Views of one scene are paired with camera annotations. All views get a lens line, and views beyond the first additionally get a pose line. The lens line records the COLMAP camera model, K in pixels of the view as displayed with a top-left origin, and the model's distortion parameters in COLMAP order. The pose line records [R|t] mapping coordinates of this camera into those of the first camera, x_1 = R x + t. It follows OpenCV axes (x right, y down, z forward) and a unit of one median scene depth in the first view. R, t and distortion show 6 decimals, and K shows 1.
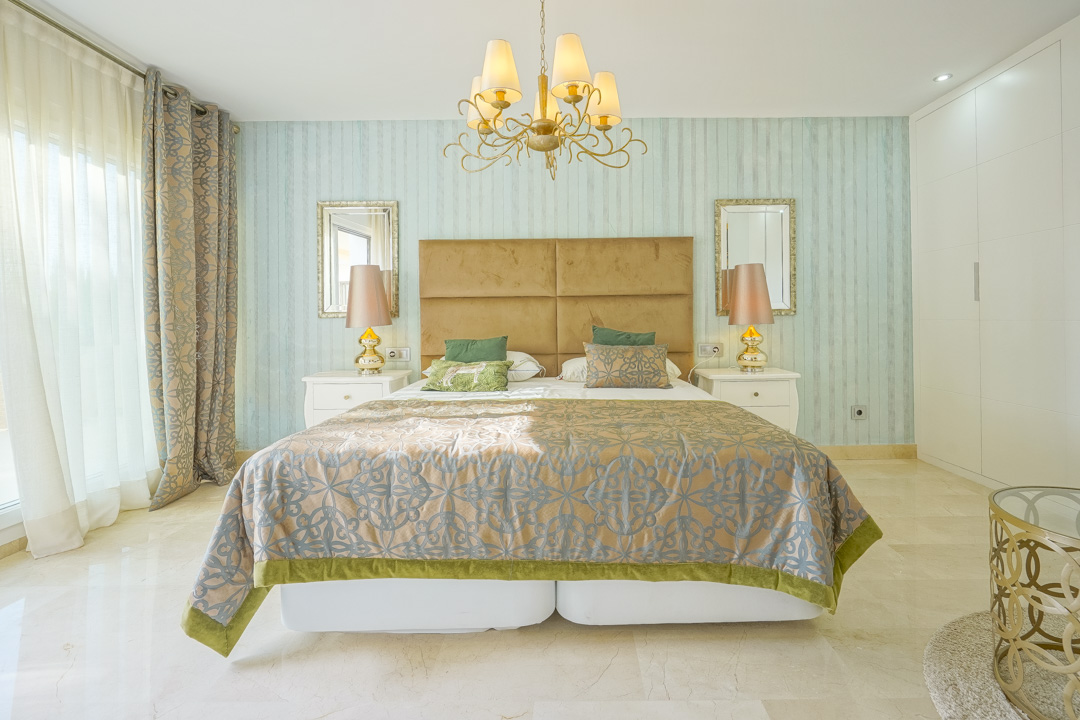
lens RADIAL K [[495.8, 0, 561.0], [0, 495.8, 321.7], [0, 0, 1]] dist [-0.000394, 0.000238]
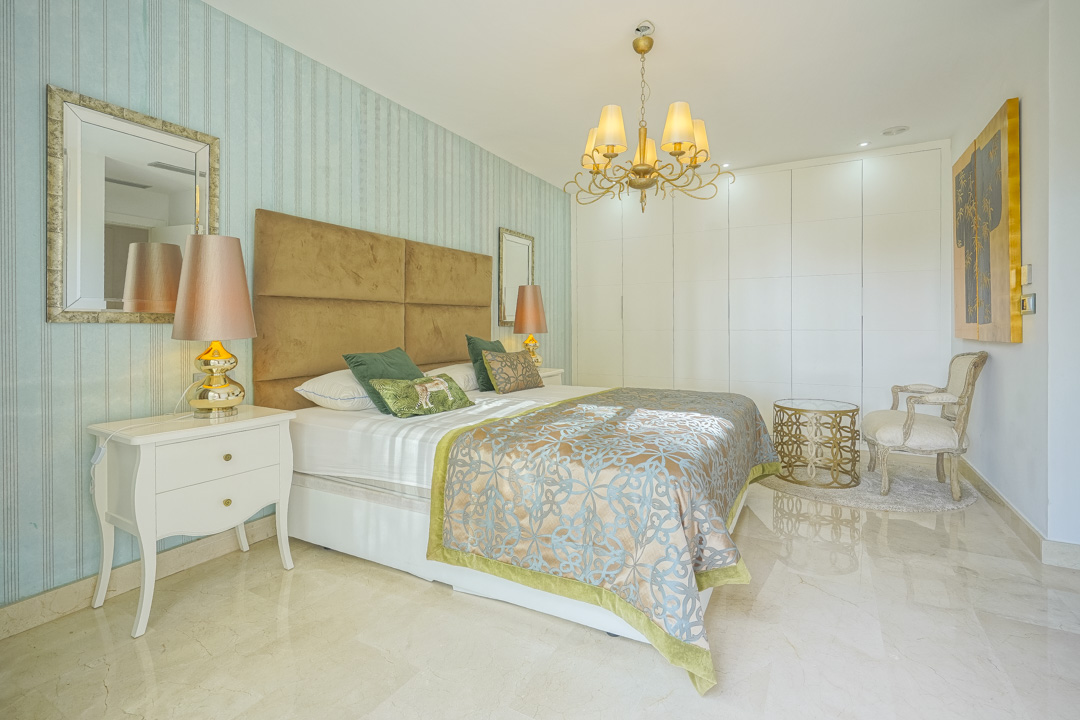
lens RADIAL K [[495.8, 0, 547.8], [0, 495.8, 332.2], [0, 0, 1]] dist [-0.000394, 0.000238]
pose [[0.498804, -0.000509, 0.866714, -0.666198], [-0.000282, 1.000000, 0.000750, 0.002108], [-0.866715, -0.000619, 0.498804, 0.326296]]
